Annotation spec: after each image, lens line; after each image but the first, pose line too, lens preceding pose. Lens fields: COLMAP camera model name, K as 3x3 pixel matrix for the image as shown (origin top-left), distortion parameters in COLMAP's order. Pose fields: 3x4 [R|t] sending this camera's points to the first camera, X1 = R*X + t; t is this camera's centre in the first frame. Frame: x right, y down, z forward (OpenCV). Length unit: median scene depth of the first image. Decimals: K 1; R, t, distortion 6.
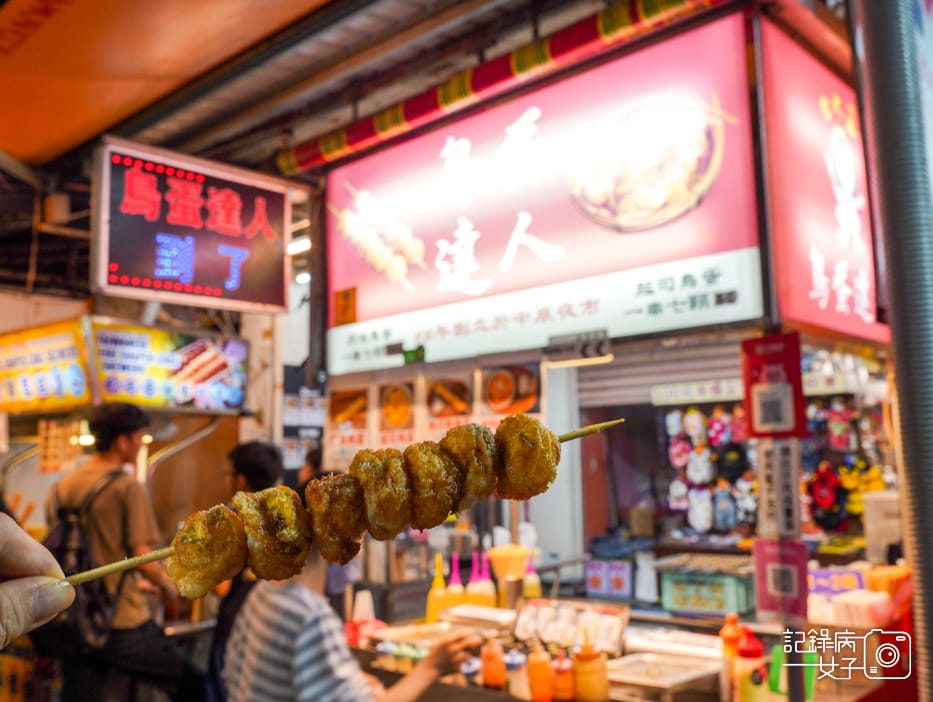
lens RADIAL K [[855.0, 0, 466.8], [0, 855.0, 355.2], [0, 0, 1]] dist [-0.008148, 0.000000]
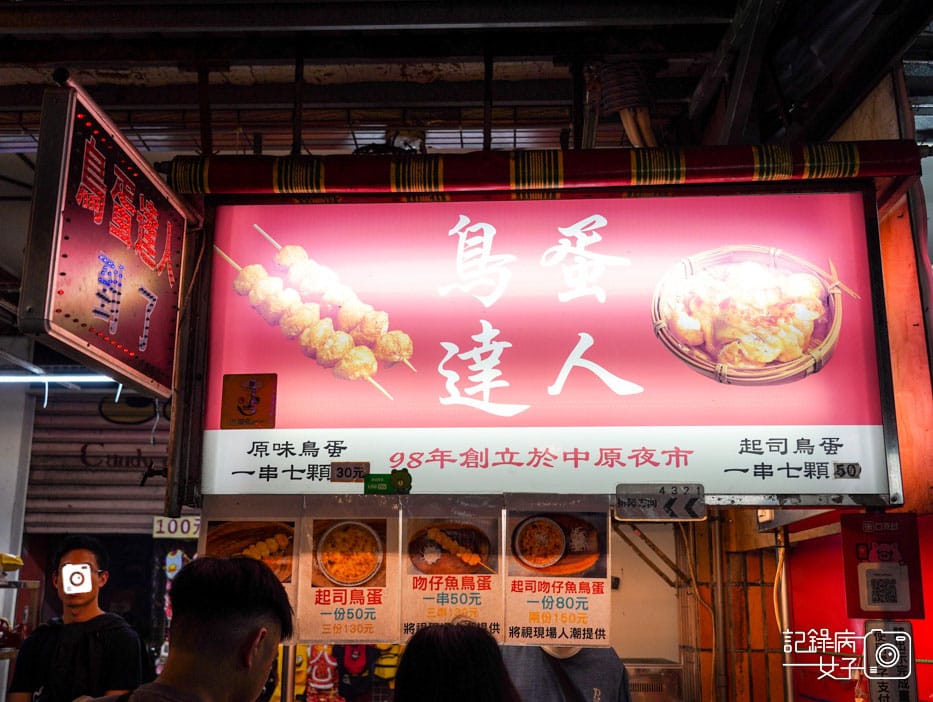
lens RADIAL K [[1023.5, 0, 465.5], [0, 1023.5, 350.1], [0, 0, 1]] dist [0.011355, 0.000000]
pose [[0.779795, 0.174086, 0.601343, -0.611796], [-0.099835, 0.982846, -0.155069, 0.018550], [-0.618023, 0.060887, 0.783799, 0.272684]]
